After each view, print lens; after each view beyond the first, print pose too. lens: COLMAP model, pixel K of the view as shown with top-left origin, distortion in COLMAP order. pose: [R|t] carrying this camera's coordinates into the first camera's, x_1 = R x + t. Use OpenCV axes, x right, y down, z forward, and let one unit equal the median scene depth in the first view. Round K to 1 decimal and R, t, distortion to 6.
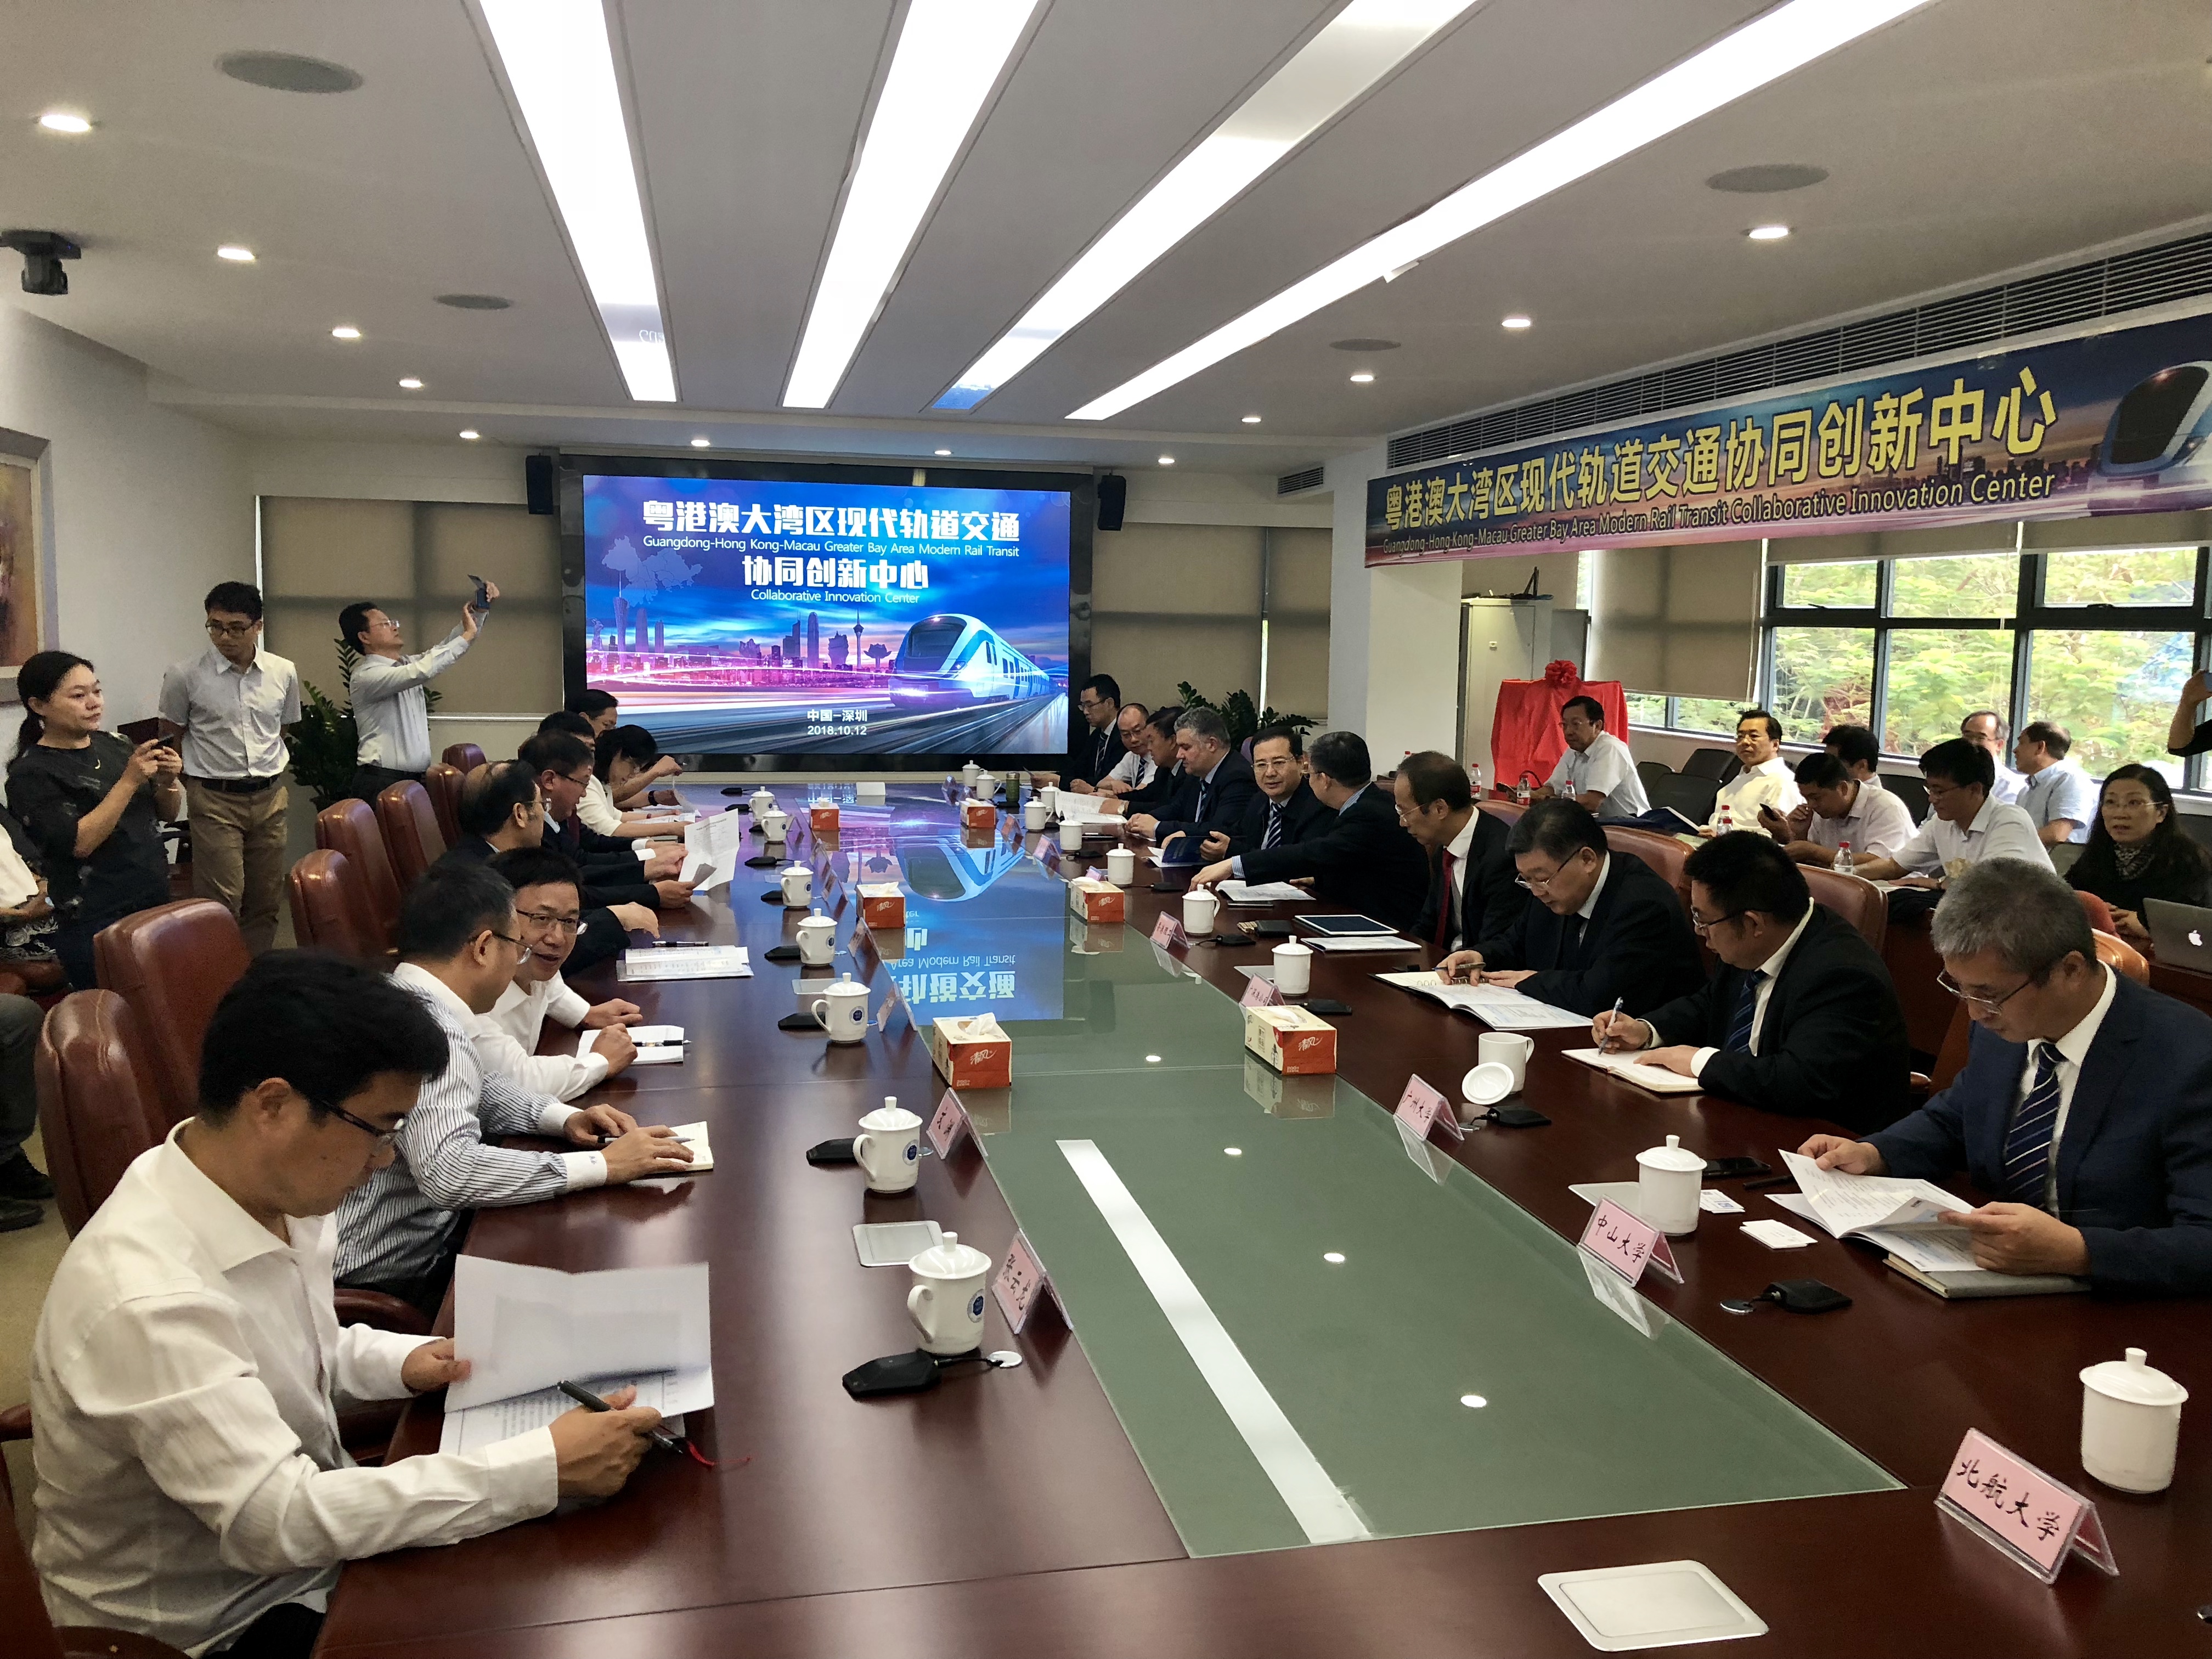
lens RADIAL K [[1761.6, 0, 1135.0], [0, 1761.6, 817.4], [0, 0, 1]] dist [0.046220, -0.074315]
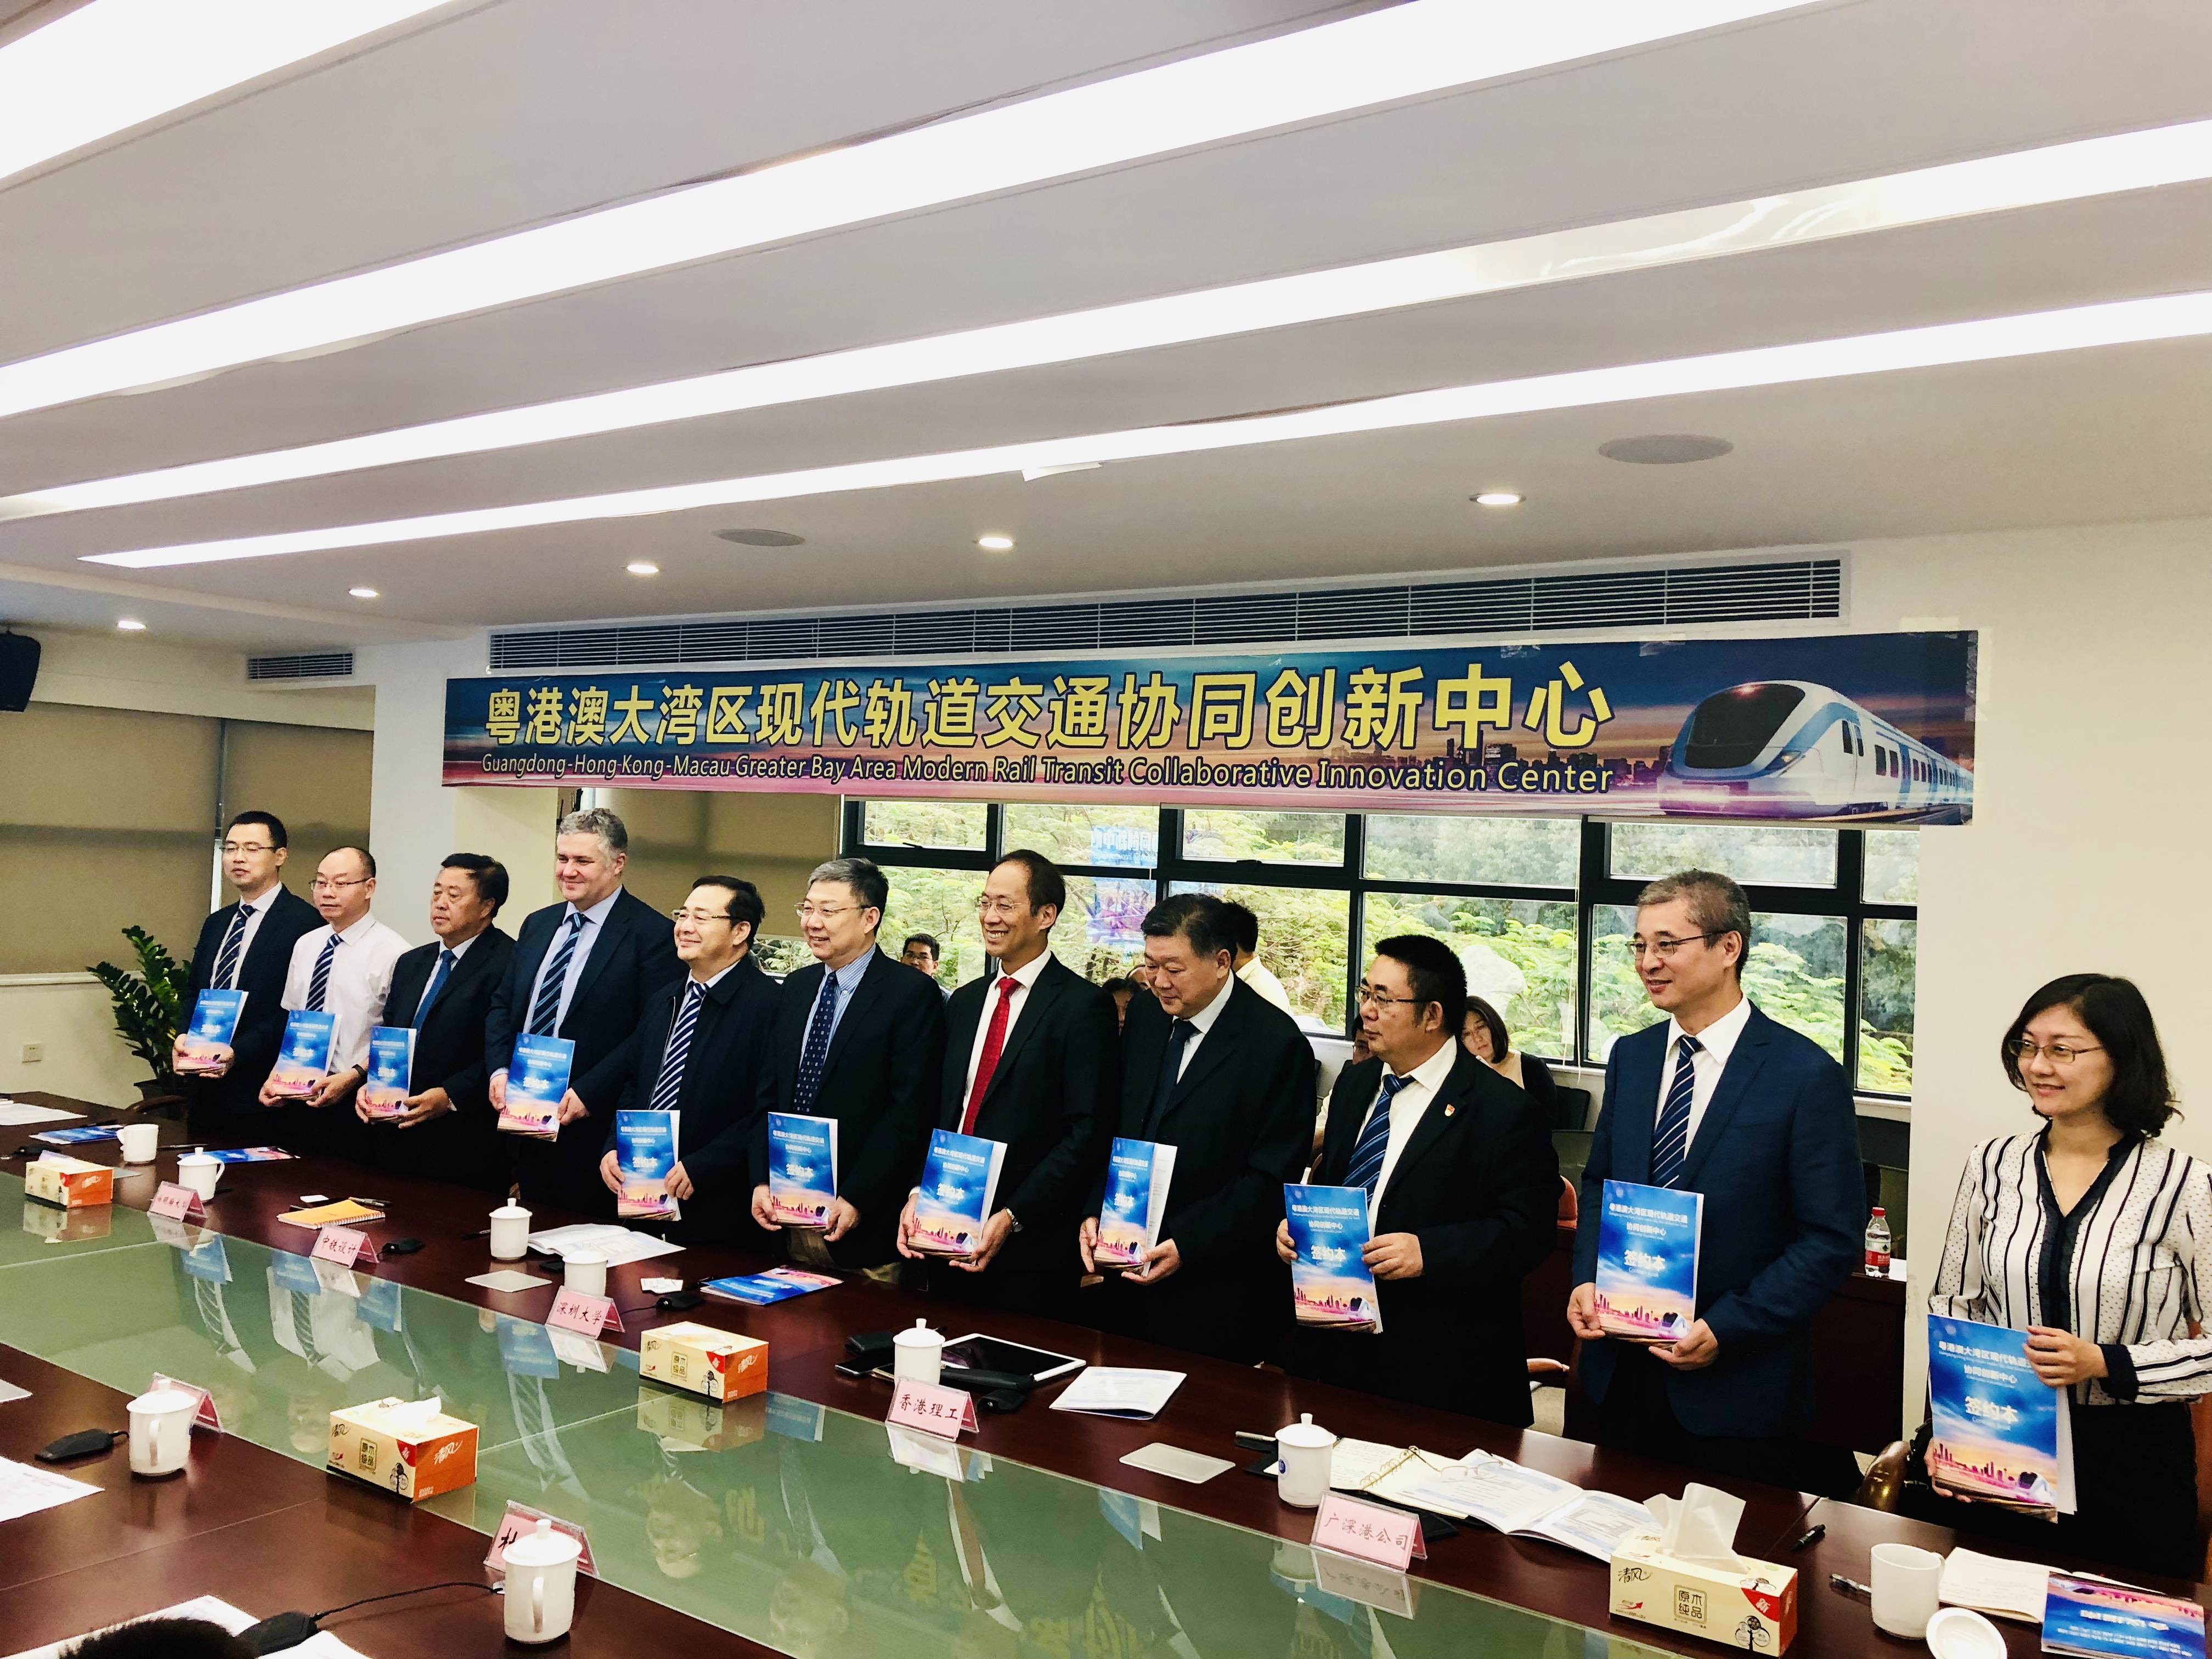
lens RADIAL K [[1761.6, 0, 1084.4], [0, 1761.6, 824.4], [0, 0, 1]] dist [0.046220, -0.074315]
pose [[0.756730, 0.024169, 0.653281, -0.209394], [0.043344, 0.995262, -0.087028, -0.050635], [-0.652289, 0.094173, 0.752097, 0.252552]]
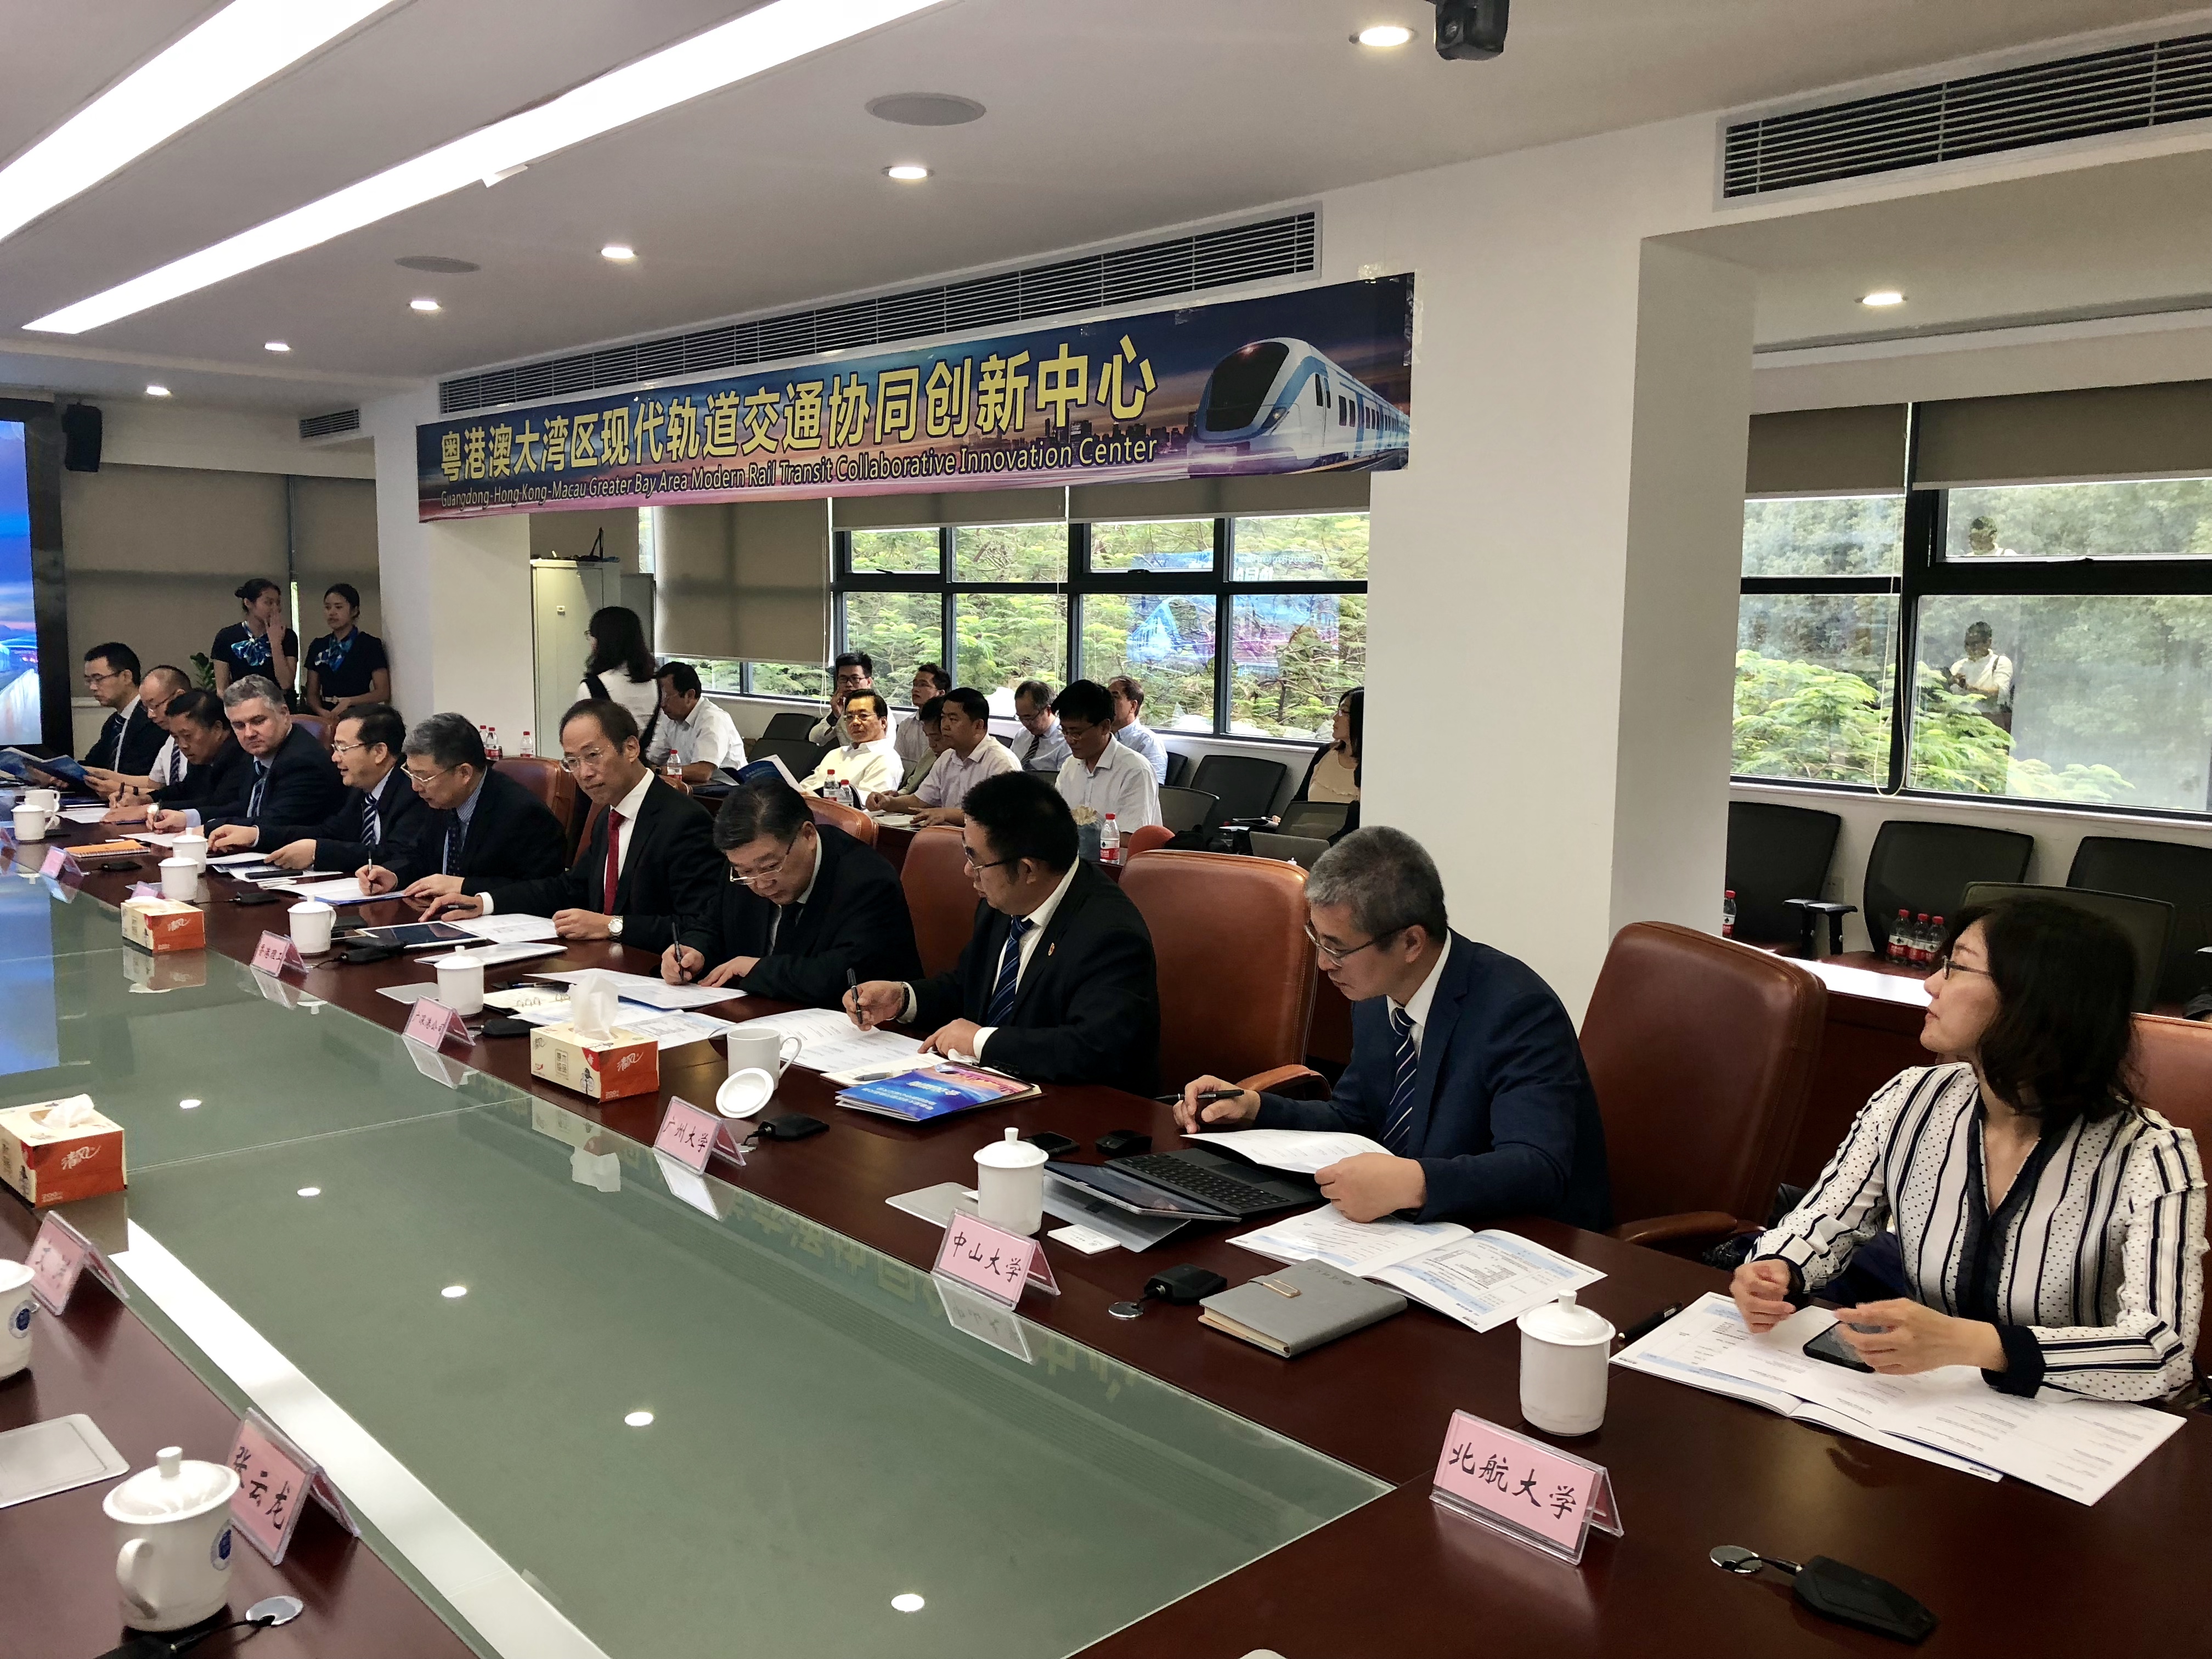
lens RADIAL K [[1761.6, 0, 1091.2], [0, 1761.6, 824.9], [0, 0, 1]] dist [0.046220, -0.074315]
pose [[0.869041, -0.065134, 0.490433, -0.027448], [0.054962, 0.997870, 0.035136, -0.001538], [-0.491677, -0.003579, 0.870770, 0.057362]]
